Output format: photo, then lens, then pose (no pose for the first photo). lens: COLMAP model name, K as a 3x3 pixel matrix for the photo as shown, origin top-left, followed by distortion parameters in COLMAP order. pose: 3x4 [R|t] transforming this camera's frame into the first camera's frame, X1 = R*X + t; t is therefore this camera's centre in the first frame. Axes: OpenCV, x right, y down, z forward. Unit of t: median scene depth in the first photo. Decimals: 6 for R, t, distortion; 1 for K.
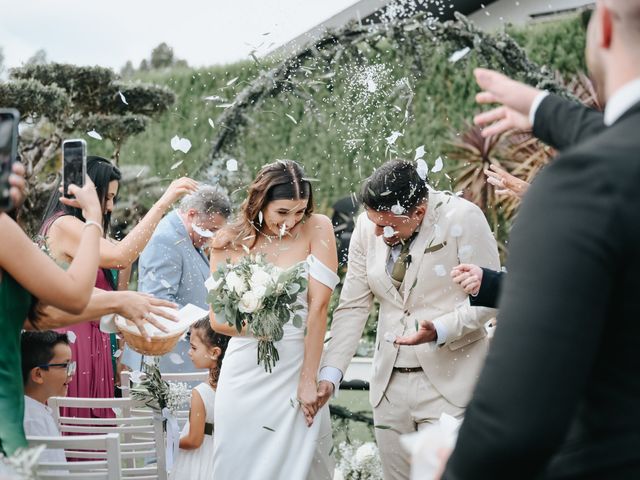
lens RADIAL K [[1309.2, 0, 320.0], [0, 1309.2, 240.0], [0, 0, 1]] dist [0.073786, 0.138803]
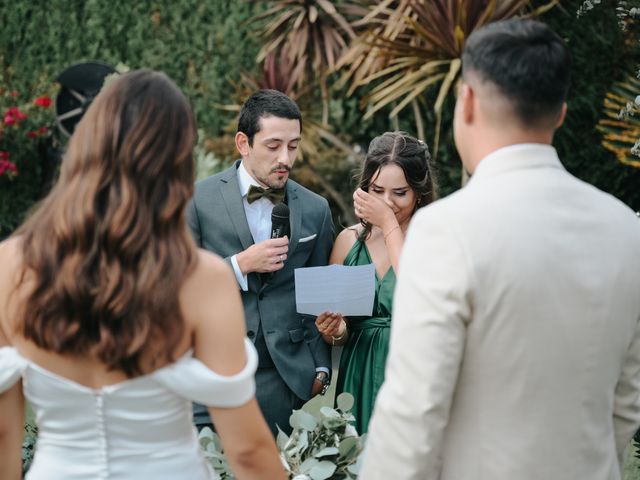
lens RADIAL K [[1580.2, 0, 320.0], [0, 1580.2, 240.0], [0, 0, 1]] dist [0.026391, -0.213158]
pose [[0.981252, -0.027334, 0.190782, -0.024864], [0.012104, 0.996678, 0.080543, -0.015665], [-0.192350, -0.076724, 0.978322, 0.444915]]
